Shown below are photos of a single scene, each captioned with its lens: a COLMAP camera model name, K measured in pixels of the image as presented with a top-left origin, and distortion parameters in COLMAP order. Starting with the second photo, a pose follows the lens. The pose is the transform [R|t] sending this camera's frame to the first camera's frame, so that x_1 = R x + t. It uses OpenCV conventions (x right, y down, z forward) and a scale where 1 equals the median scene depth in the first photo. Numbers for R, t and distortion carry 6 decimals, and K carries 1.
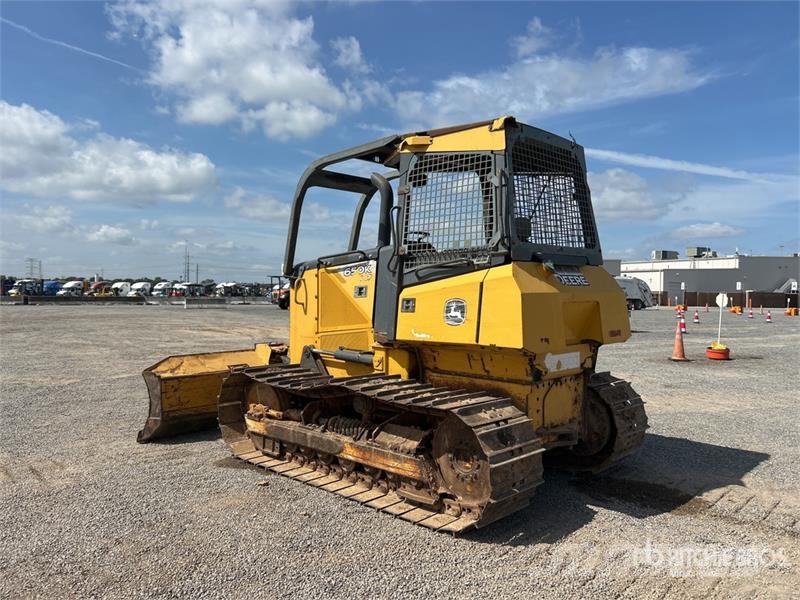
lens RADIAL K [[602.4, 0, 388.3], [0, 602.4, 298.9], [0, 0, 1]] dist [0.053839, -0.063120]
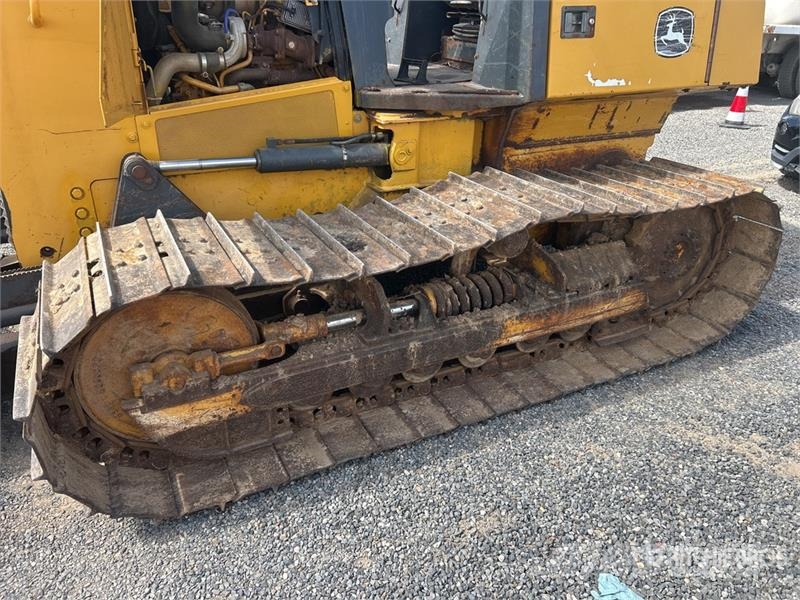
lens RADIAL K [[602.4, 0, 388.3], [0, 602.4, 298.9], [0, 0, 1]] dist [0.053839, -0.063120]
pose [[0.325433, -0.416390, 0.848948, -0.538047], [-0.007462, 0.896662, 0.442653, -0.005966], [-0.945535, -0.150389, 0.288697, 0.953996]]
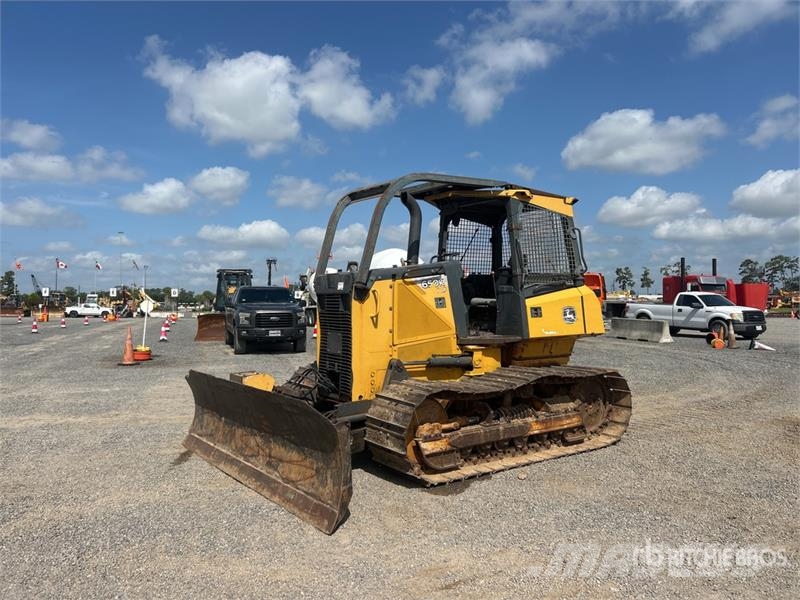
lens RADIAL K [[602.4, 0, 388.3], [0, 602.4, 298.9], [0, 0, 1]] dist [0.053839, -0.063120]
pose [[0.178824, -0.003296, 0.983876, -1.375694], [0.014433, 0.999896, 0.000726, -0.025367], [-0.983775, 0.014070, 0.178853, 1.069771]]
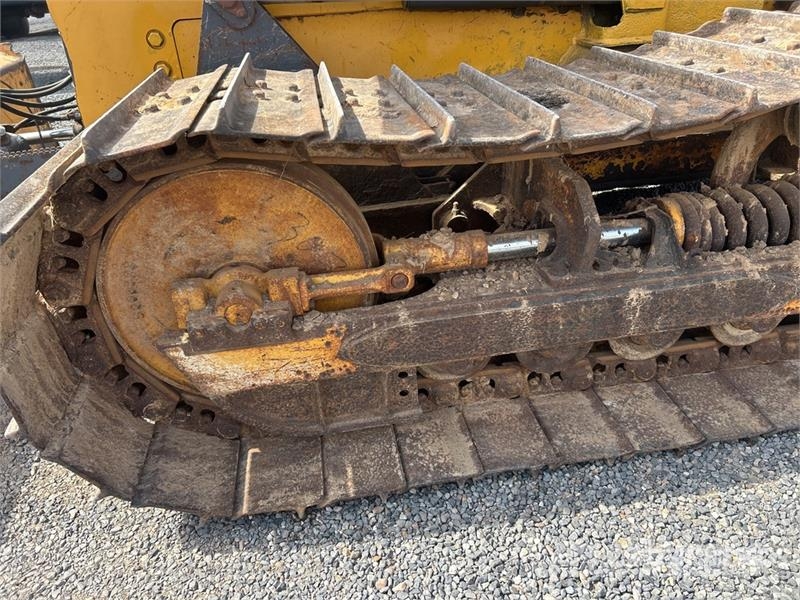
lens RADIAL K [[601.2, 0, 404.4], [0, 601.2, 303.8], [0, 0, 1]] dist [0.090213, -0.122338]
pose [[0.586946, -0.426639, 0.688094, -0.397645], [0.057636, 0.869753, 0.490110, 0.098912], [-0.807572, -0.248009, 0.535088, 1.002826]]
